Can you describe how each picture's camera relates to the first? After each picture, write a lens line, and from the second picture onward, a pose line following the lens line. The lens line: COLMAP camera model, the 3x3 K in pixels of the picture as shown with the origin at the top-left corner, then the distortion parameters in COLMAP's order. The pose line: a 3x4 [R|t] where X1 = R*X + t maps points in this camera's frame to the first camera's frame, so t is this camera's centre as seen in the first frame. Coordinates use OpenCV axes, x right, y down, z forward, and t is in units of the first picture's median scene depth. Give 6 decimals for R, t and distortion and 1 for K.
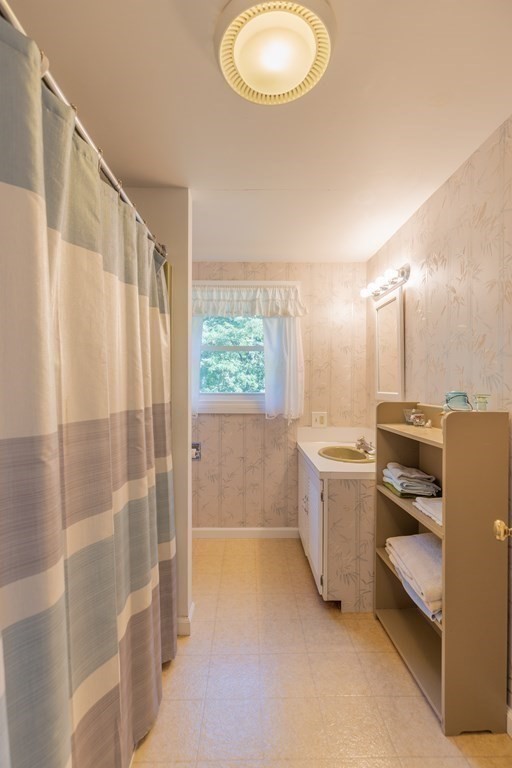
lens RADIAL K [[345.2, 0, 256.9], [0, 345.2, 383.3], [0, 0, 1]] dist [0.004073, 0.000313]
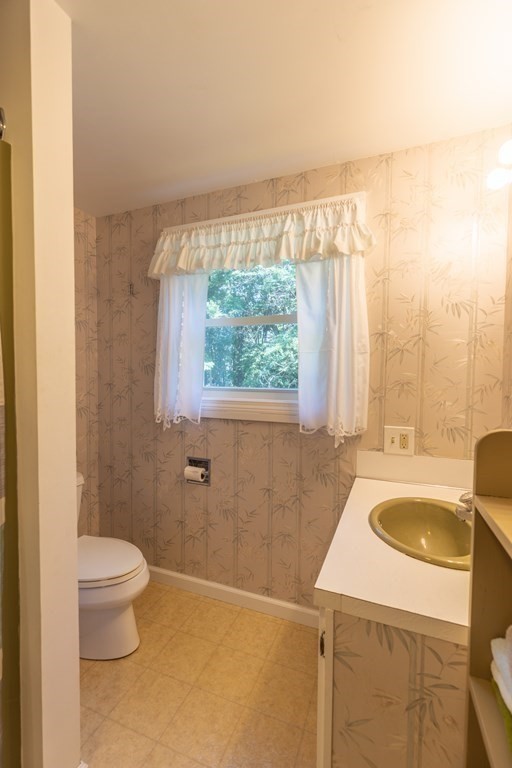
lens RADIAL K [[345.2, 0, 254.5], [0, 345.2, 386.8], [0, 0, 1]] dist [0.004073, 0.000313]
pose [[0.919292, 0.018055, -0.393163, 0.189913], [-0.006522, 0.999509, 0.030650, 0.004639], [0.393523, -0.025612, 0.918958, 0.416682]]
